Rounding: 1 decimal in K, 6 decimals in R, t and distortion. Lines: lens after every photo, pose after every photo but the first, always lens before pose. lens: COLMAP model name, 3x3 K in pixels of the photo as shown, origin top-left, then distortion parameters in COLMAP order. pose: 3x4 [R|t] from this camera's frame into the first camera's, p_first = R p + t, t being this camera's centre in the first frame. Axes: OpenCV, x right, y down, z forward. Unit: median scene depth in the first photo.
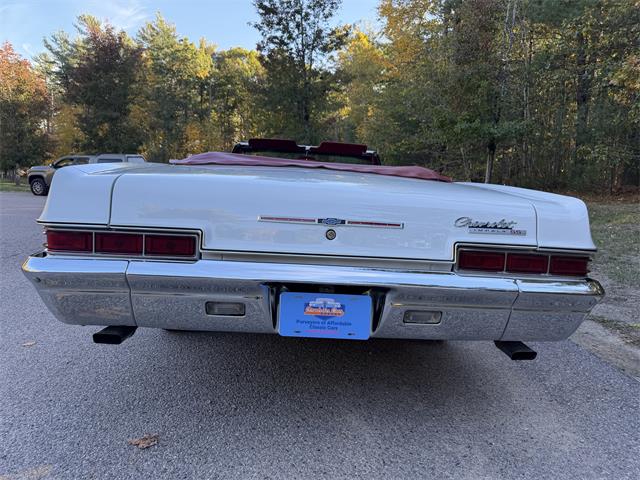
lens RADIAL K [[456.3, 0, 324.2], [0, 456.3, 238.6], [0, 0, 1]] dist [0.026484, -0.032543]
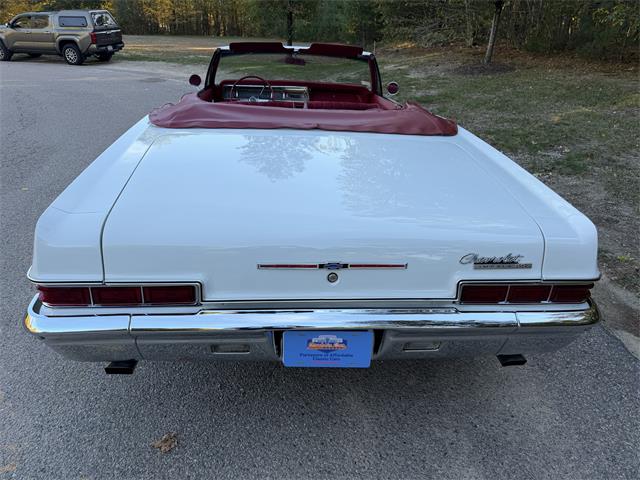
lens RADIAL K [[456.3, 0, 319.0], [0, 456.3, 238.0], [0, 0, 1]] dist [0.026484, -0.032543]
pose [[0.999757, -0.020198, 0.008835, -0.019127], [0.016423, 0.949702, 0.312726, -0.347829], [-0.014707, -0.312505, 0.949802, 0.088145]]
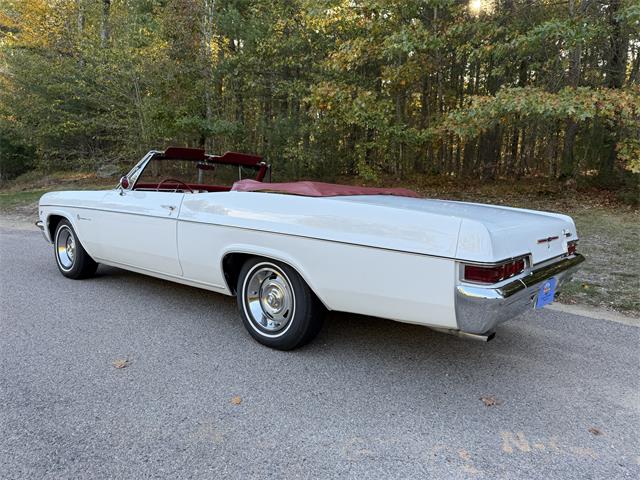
lens RADIAL K [[456.3, 0, 321.0], [0, 456.3, 240.7], [0, 0, 1]] dist [0.026484, -0.032543]
pose [[0.683783, -0.106362, 0.721891, -1.663308], [0.072330, 0.994327, 0.077991, -0.208670], [-0.726091, -0.001115, 0.687597, 0.362140]]
